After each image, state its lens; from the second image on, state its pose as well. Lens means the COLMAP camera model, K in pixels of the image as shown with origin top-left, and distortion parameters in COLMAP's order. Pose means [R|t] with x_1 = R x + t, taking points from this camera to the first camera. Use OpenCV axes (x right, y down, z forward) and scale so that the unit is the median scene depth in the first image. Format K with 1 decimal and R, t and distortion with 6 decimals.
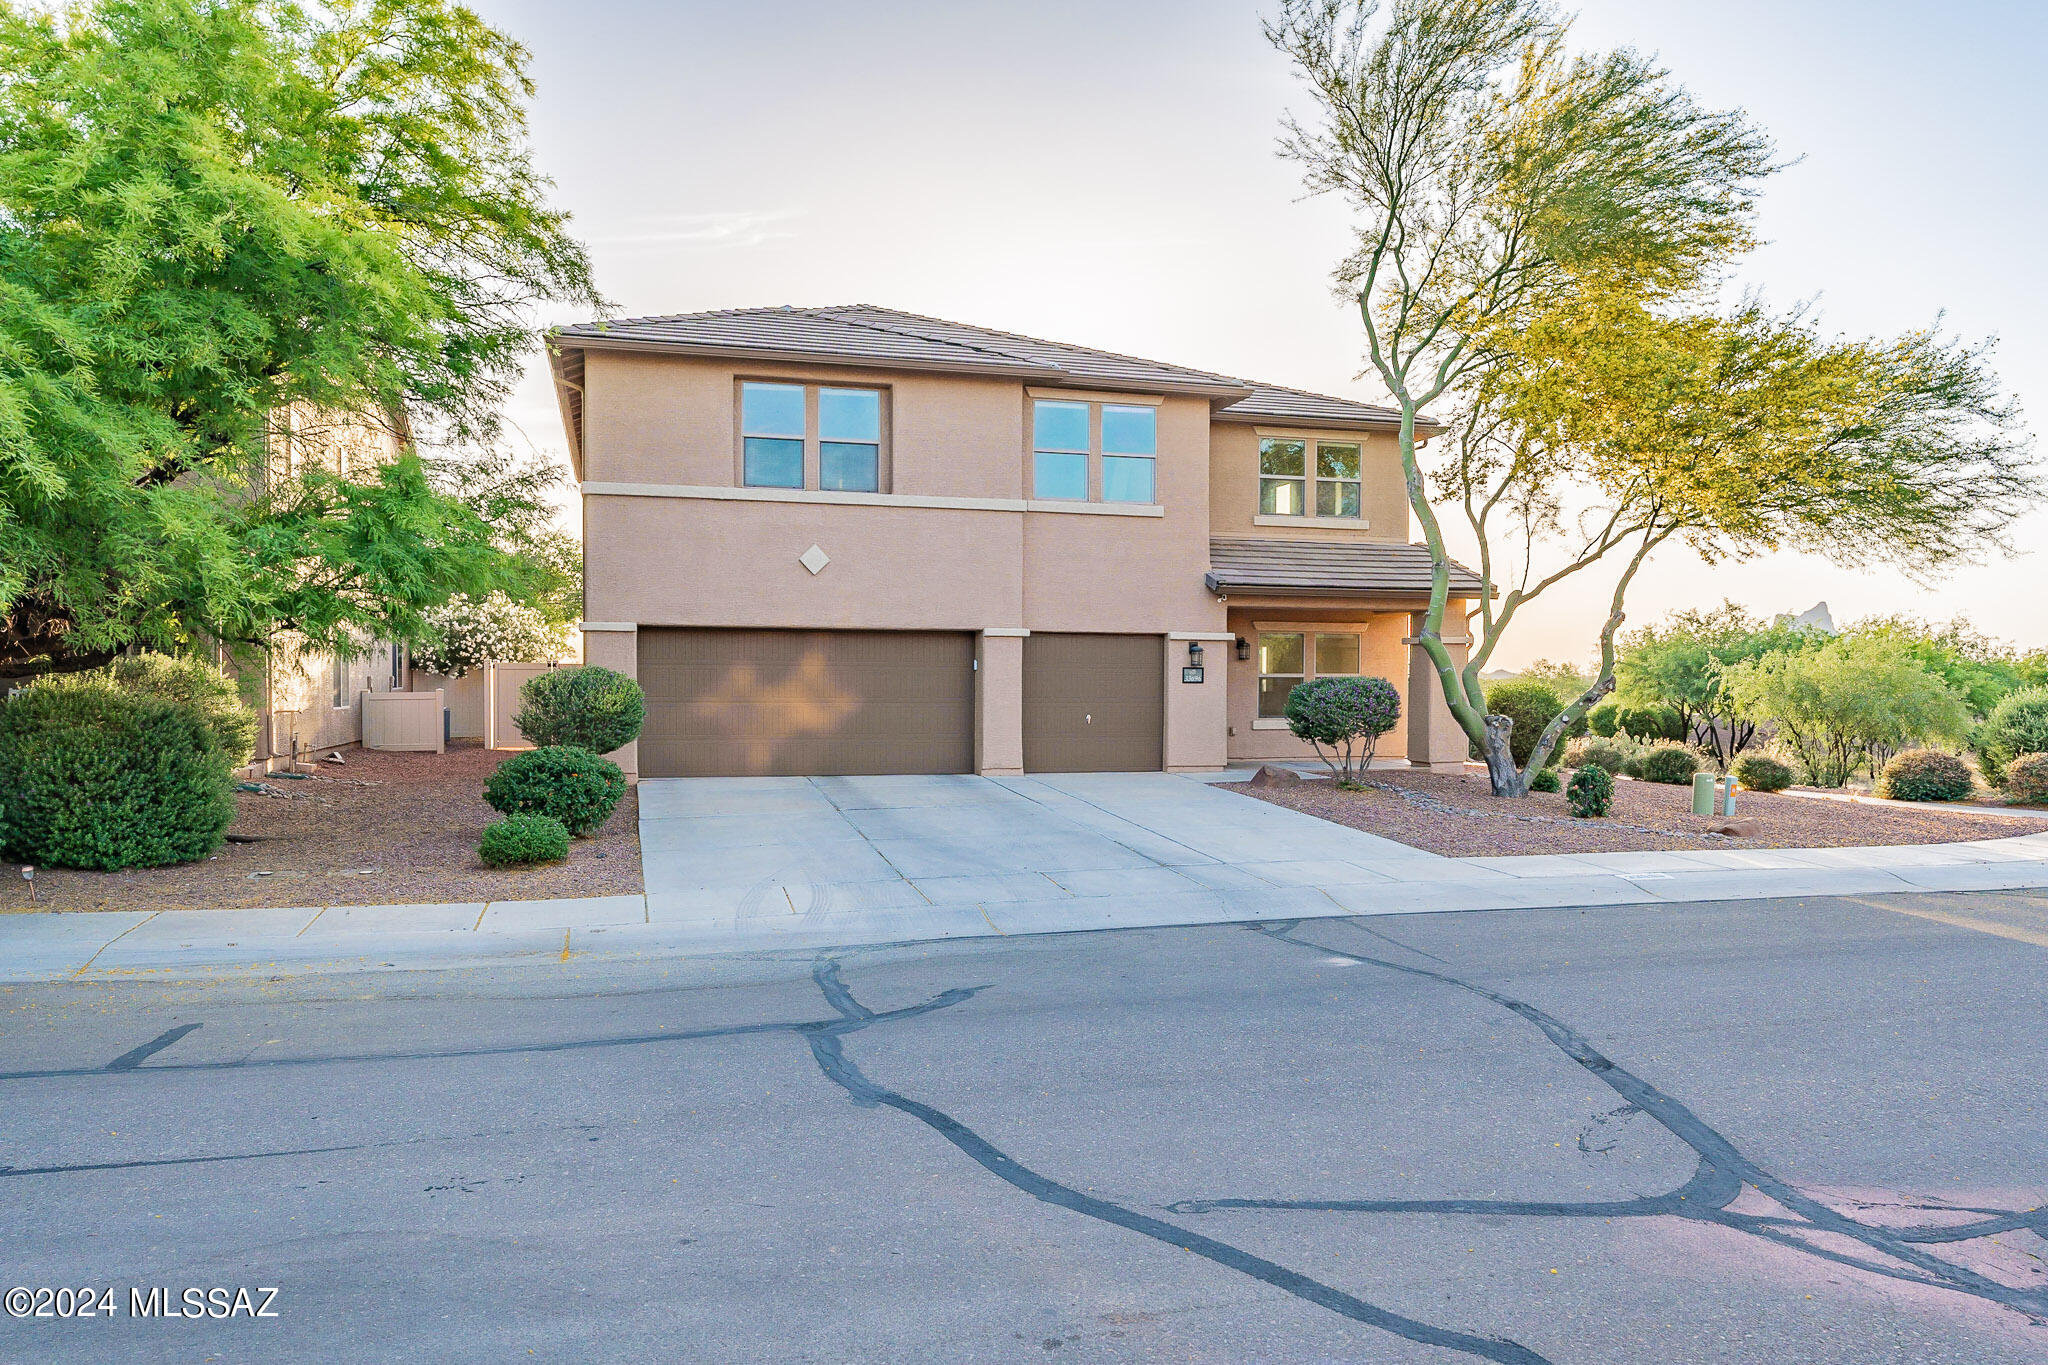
lens RADIAL K [[1405.5, 0, 1024.0], [0, 1405.5, 682.5], [0, 0, 1]] dist [0.005134, -0.004585]
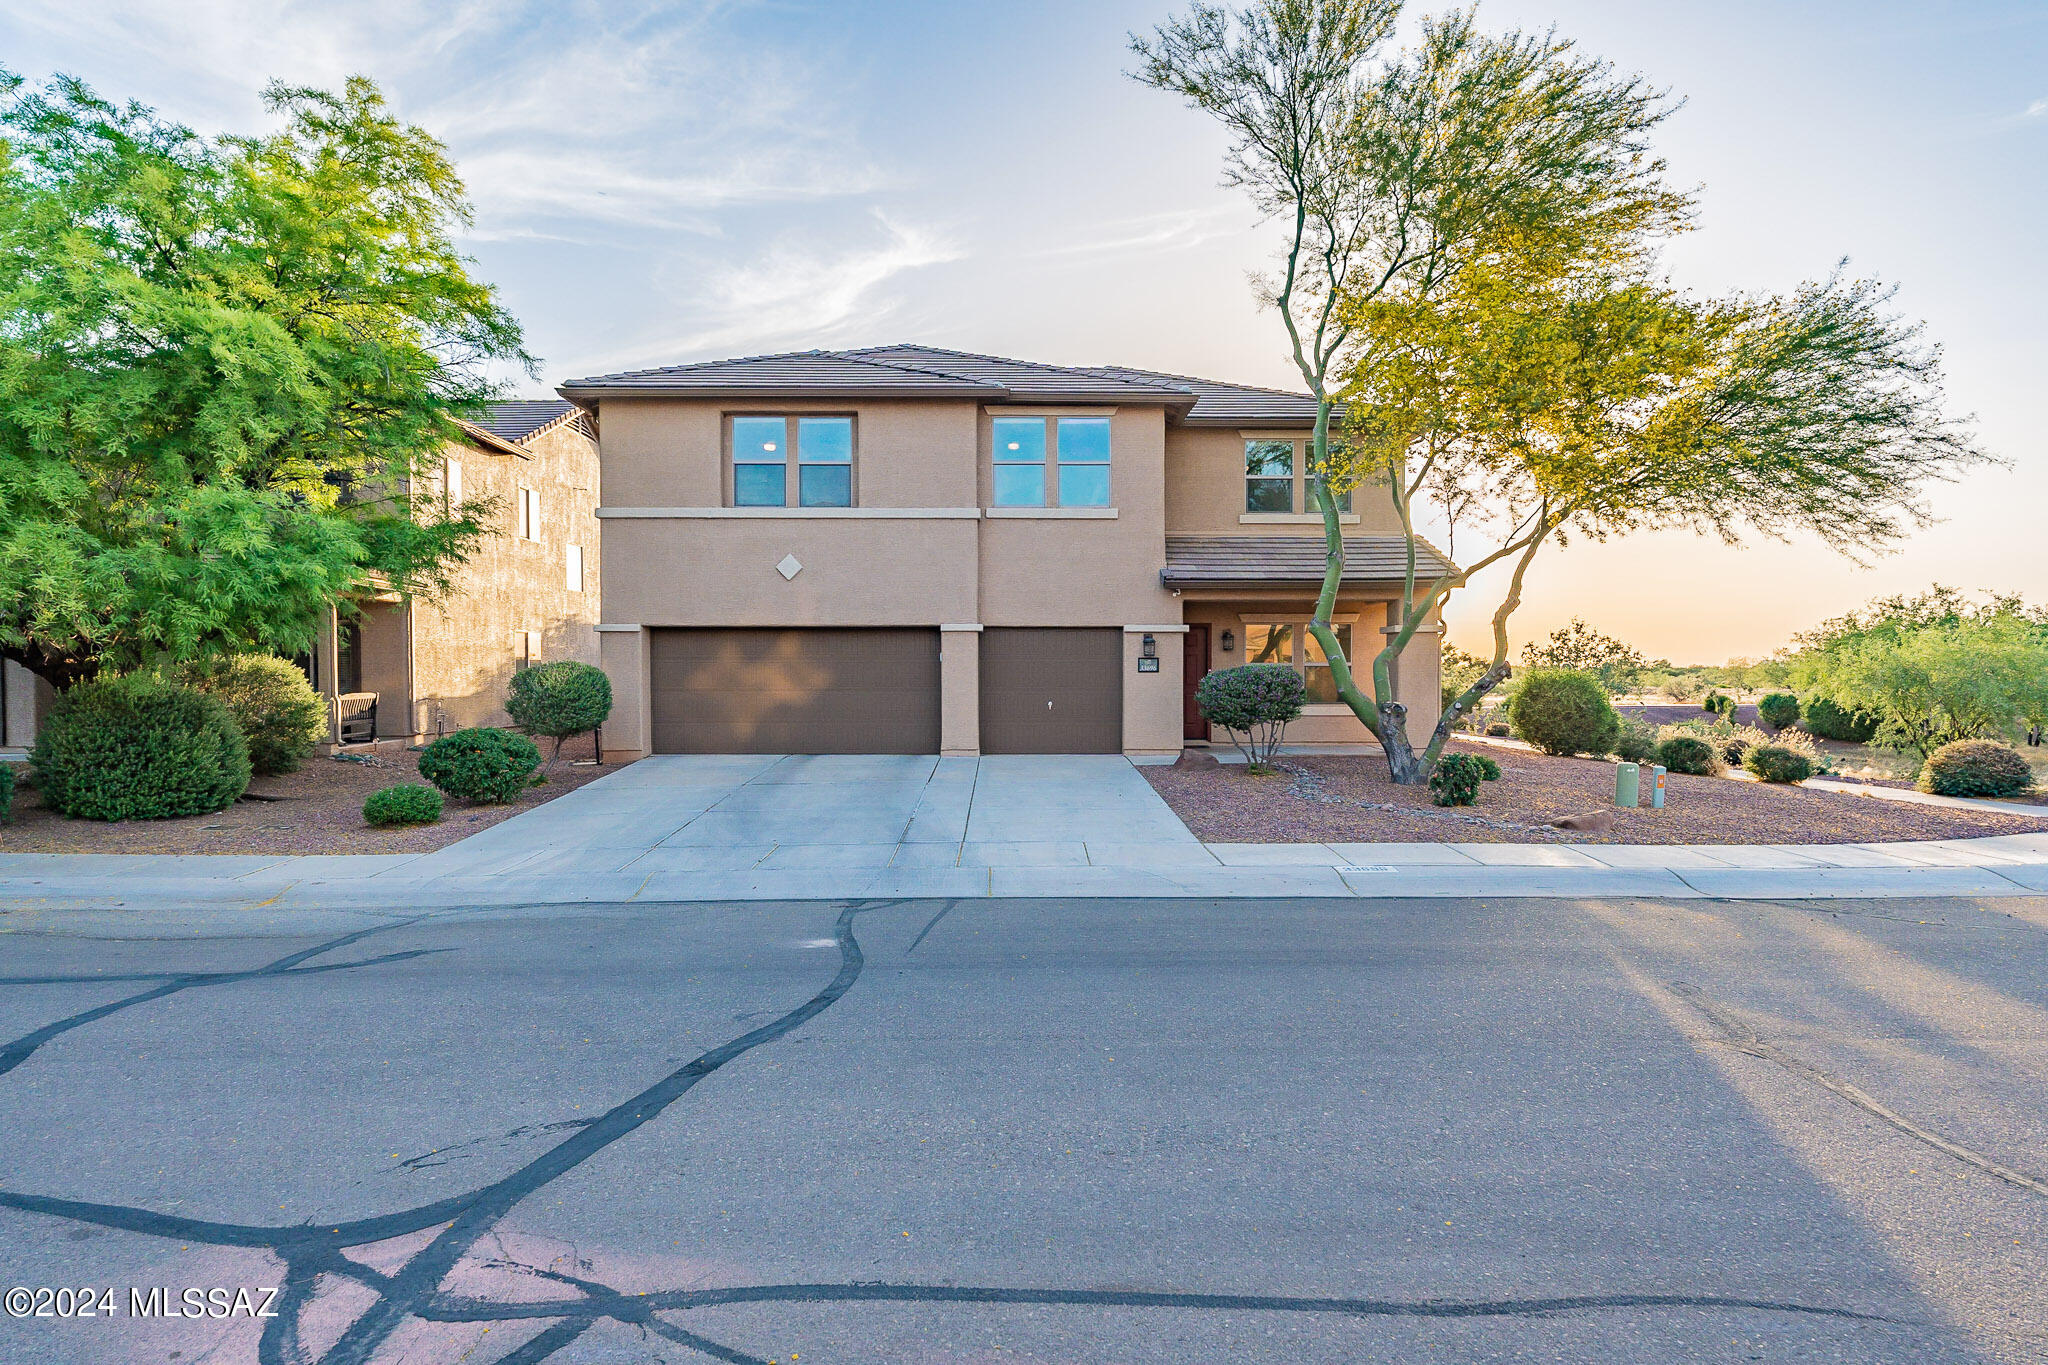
lens RADIAL K [[1200.0, 0, 1024.0], [0, 1200.0, 682.5], [0, 0, 1]] dist [-0.002439, 0.003745]
pose [[0.964448, -0.003202, -0.264255, 0.288957], [0.005142, 0.999965, 0.006650, 0.001698], [0.264224, -0.007772, 0.964430, 0.095899]]
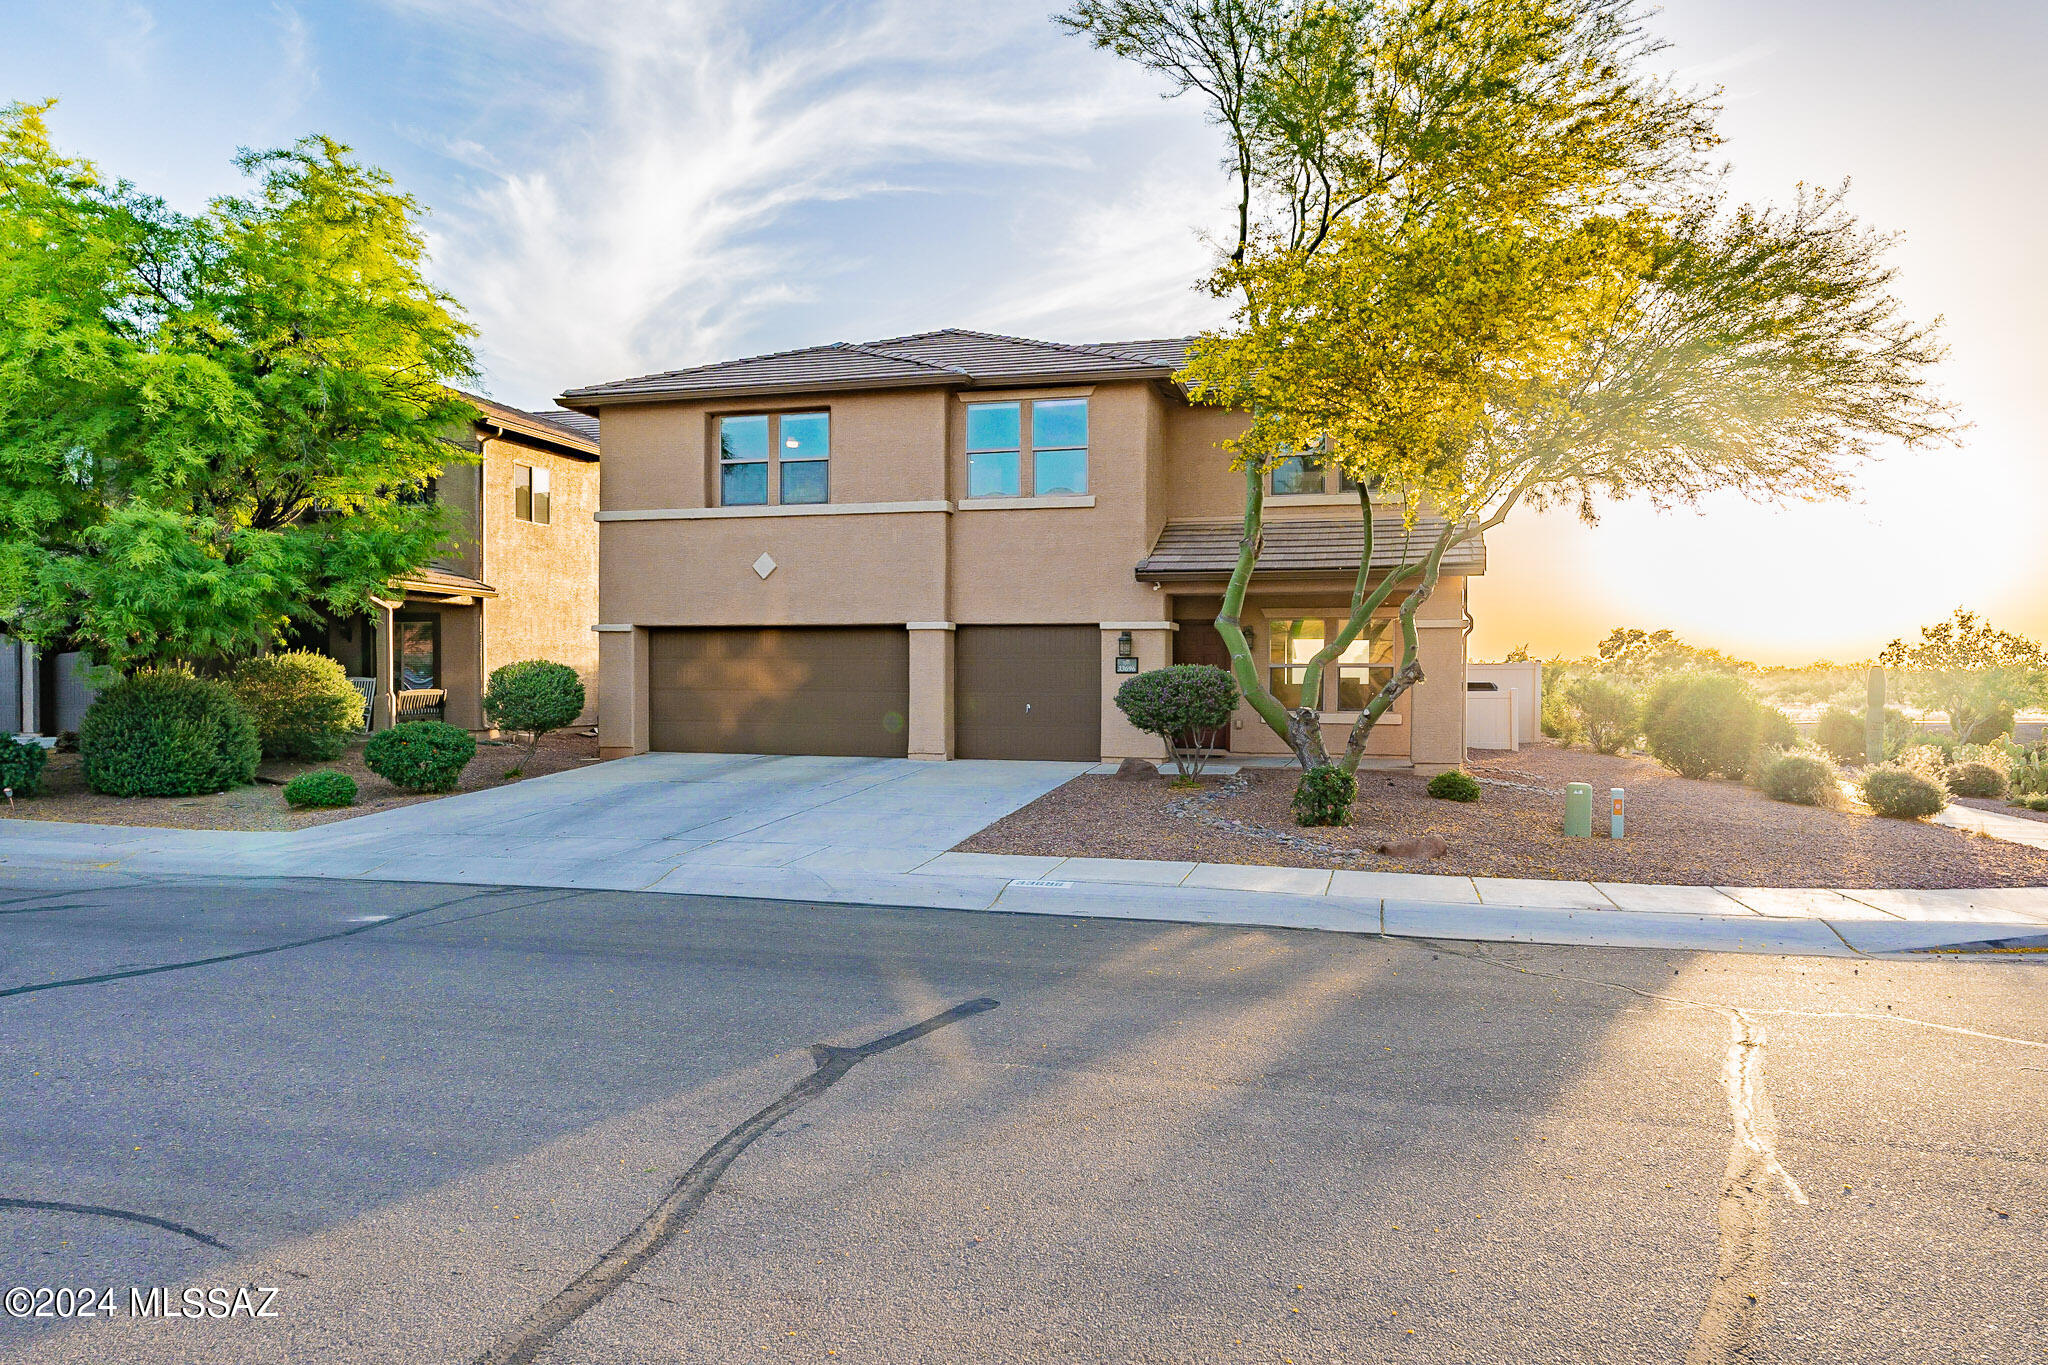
lens RADIAL K [[1326.7, 0, 1024.0], [0, 1326.7, 682.5], [0, 0, 1]] dist [0.002971, -0.001690]
pose [[0.852825, 0.001776, -0.522194, 0.580925], [-0.000310, 0.999996, 0.002895, 0.004395], [0.522197, -0.002307, 0.852822, 0.180369]]
